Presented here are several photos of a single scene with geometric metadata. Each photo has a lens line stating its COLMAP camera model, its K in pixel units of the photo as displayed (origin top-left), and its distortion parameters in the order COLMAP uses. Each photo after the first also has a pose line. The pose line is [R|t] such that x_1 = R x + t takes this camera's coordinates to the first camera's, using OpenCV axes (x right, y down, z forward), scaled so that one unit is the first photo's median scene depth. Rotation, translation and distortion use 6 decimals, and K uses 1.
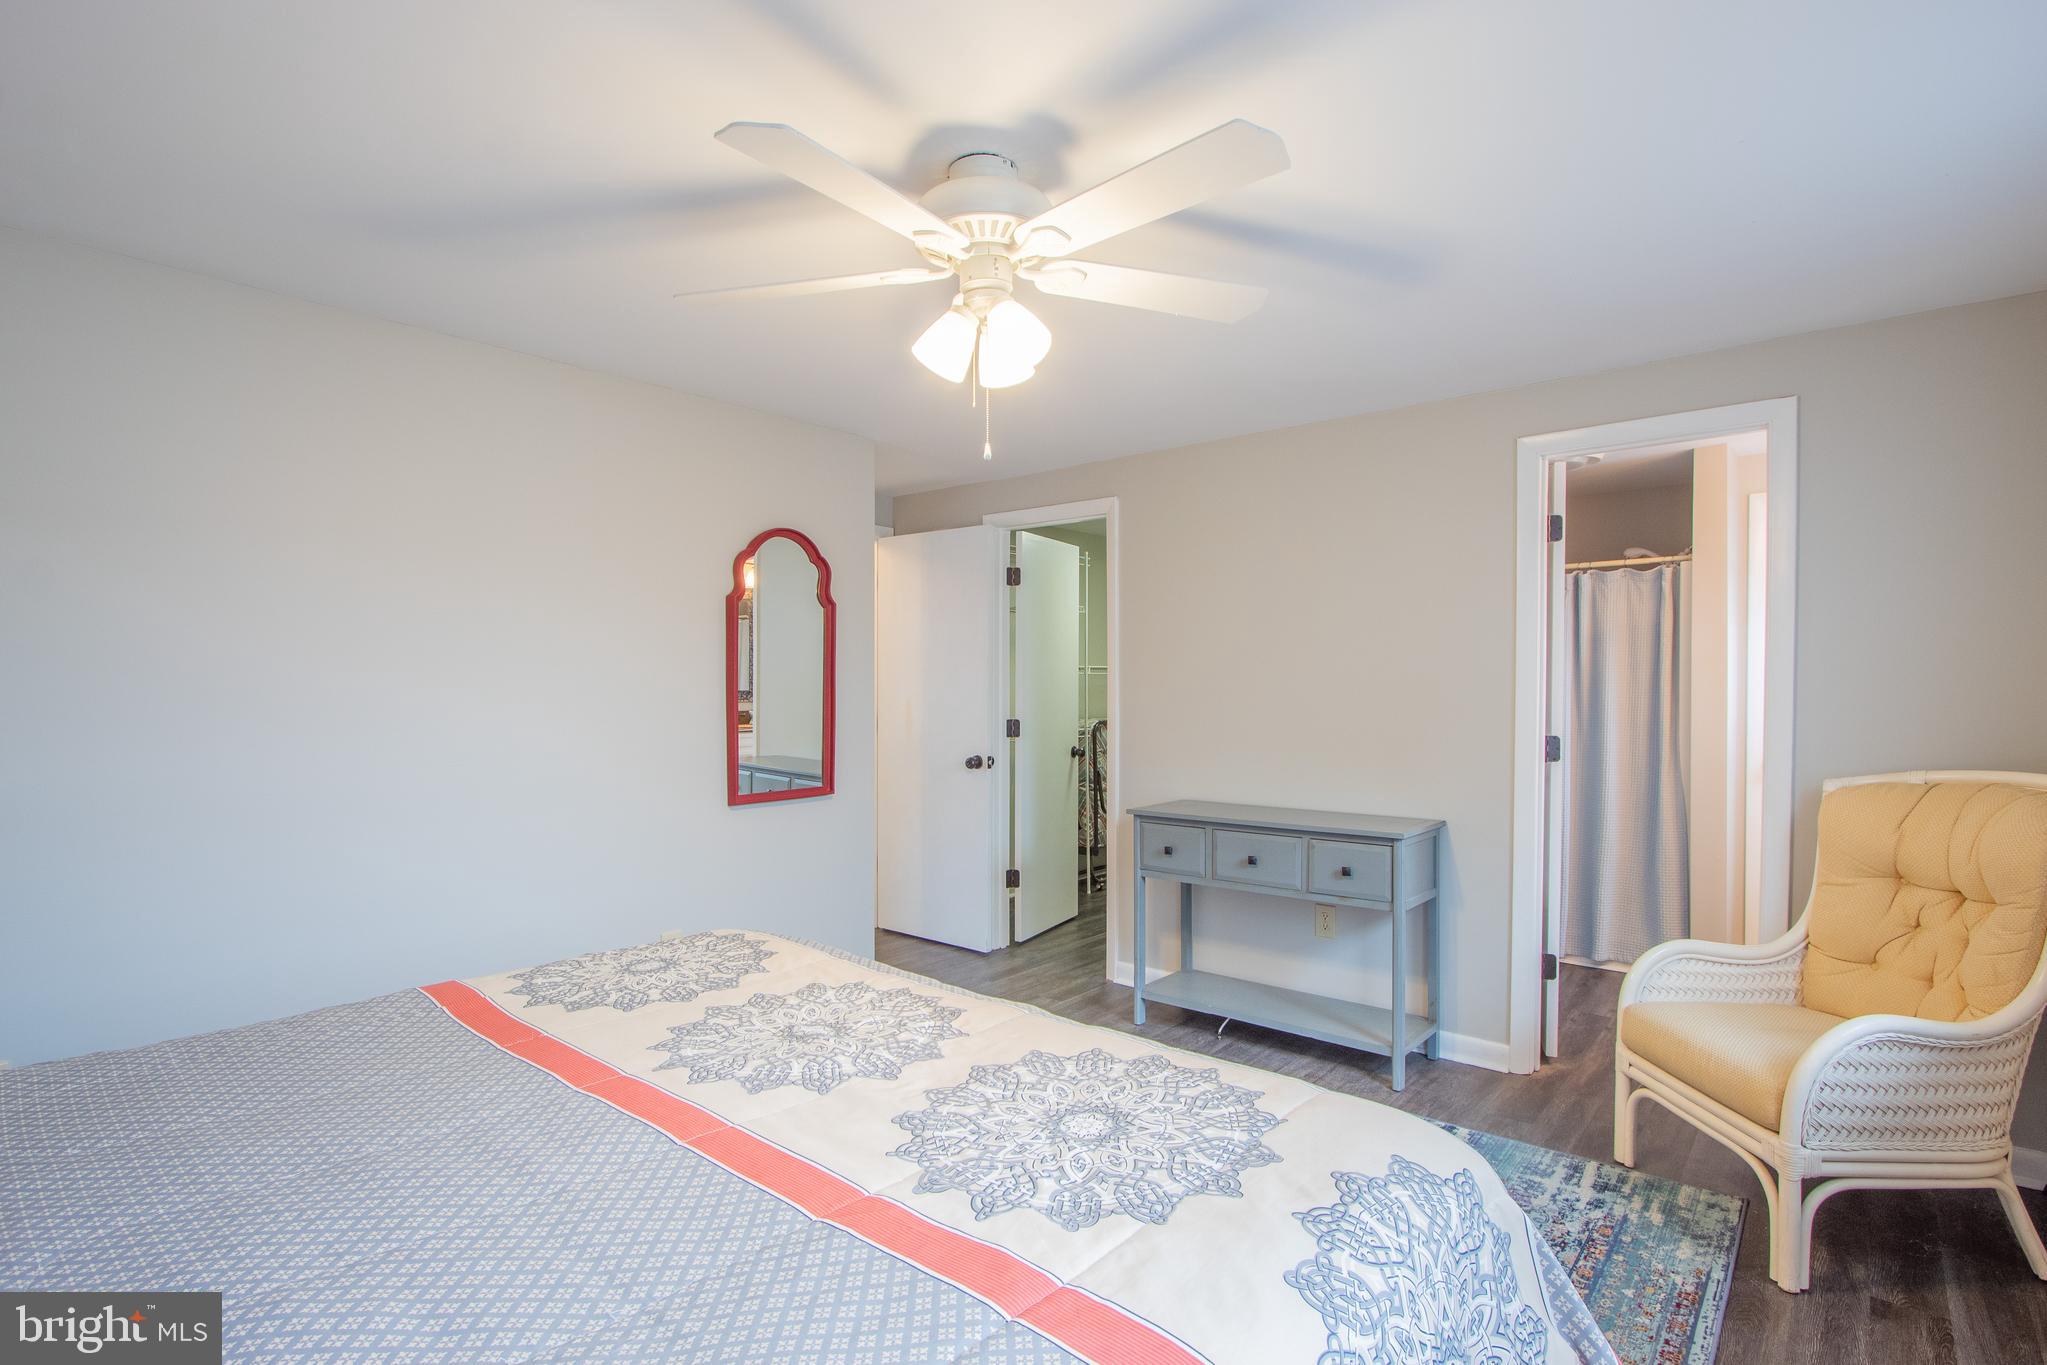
lens RADIAL K [[997.2, 0, 1038.6], [0, 997.2, 709.3], [0, 0, 1]] dist [-0.016139, 0.000846]
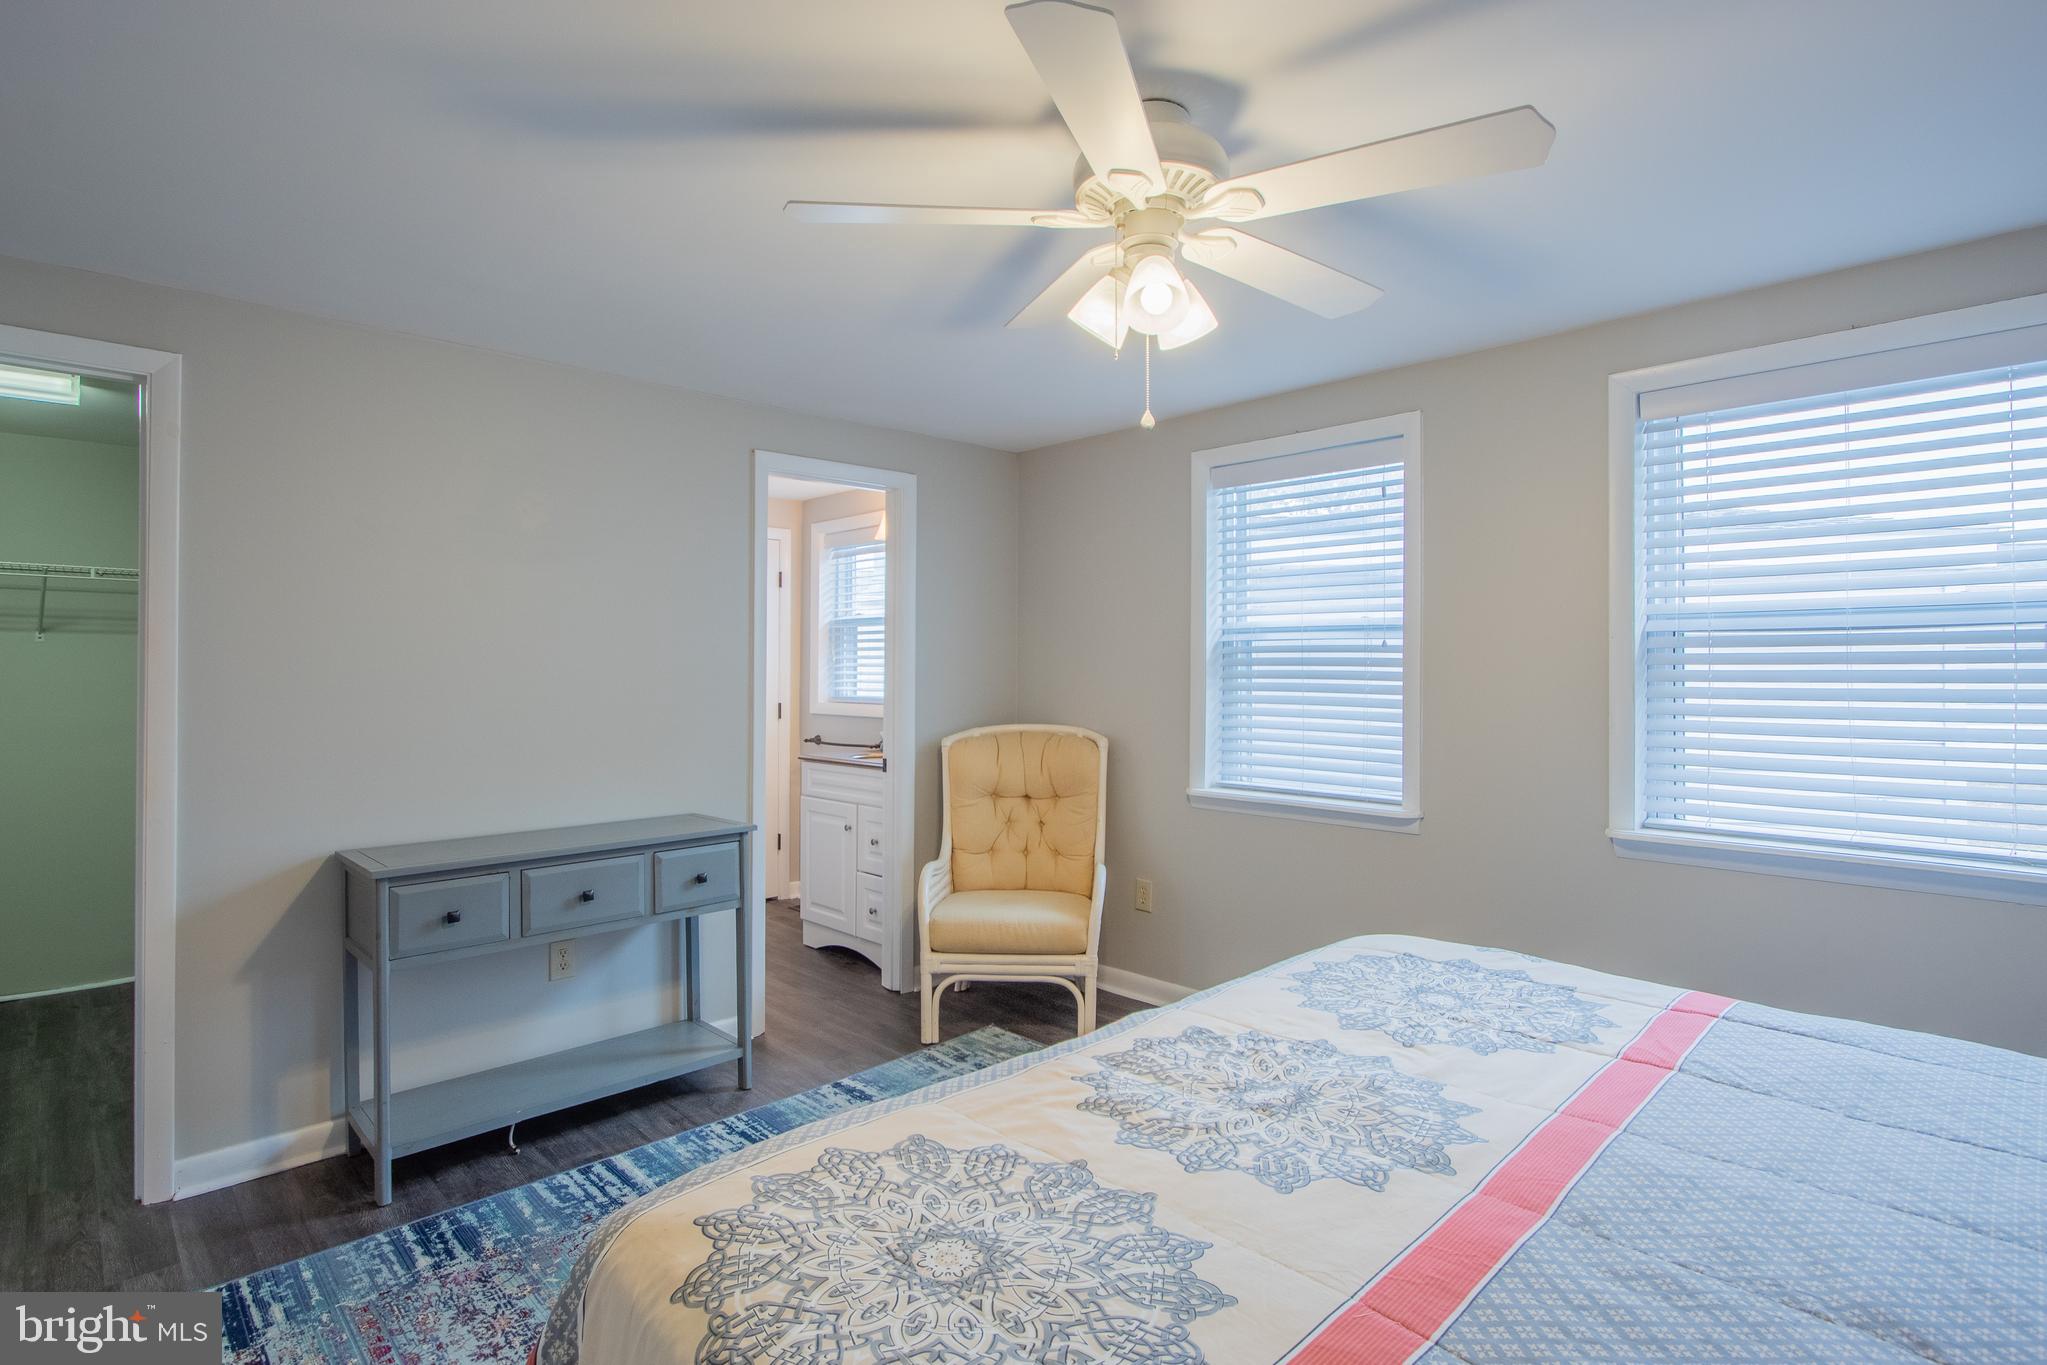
lens RADIAL K [[997.2, 0, 1038.6], [0, 997.2, 709.3], [0, 0, 1]] dist [-0.016139, 0.000846]
pose [[0.099573, -0.031831, 0.994521, -0.809082], [0.028468, 0.999170, 0.029129, -0.013819], [-0.994623, 0.025411, 0.100396, 0.860008]]
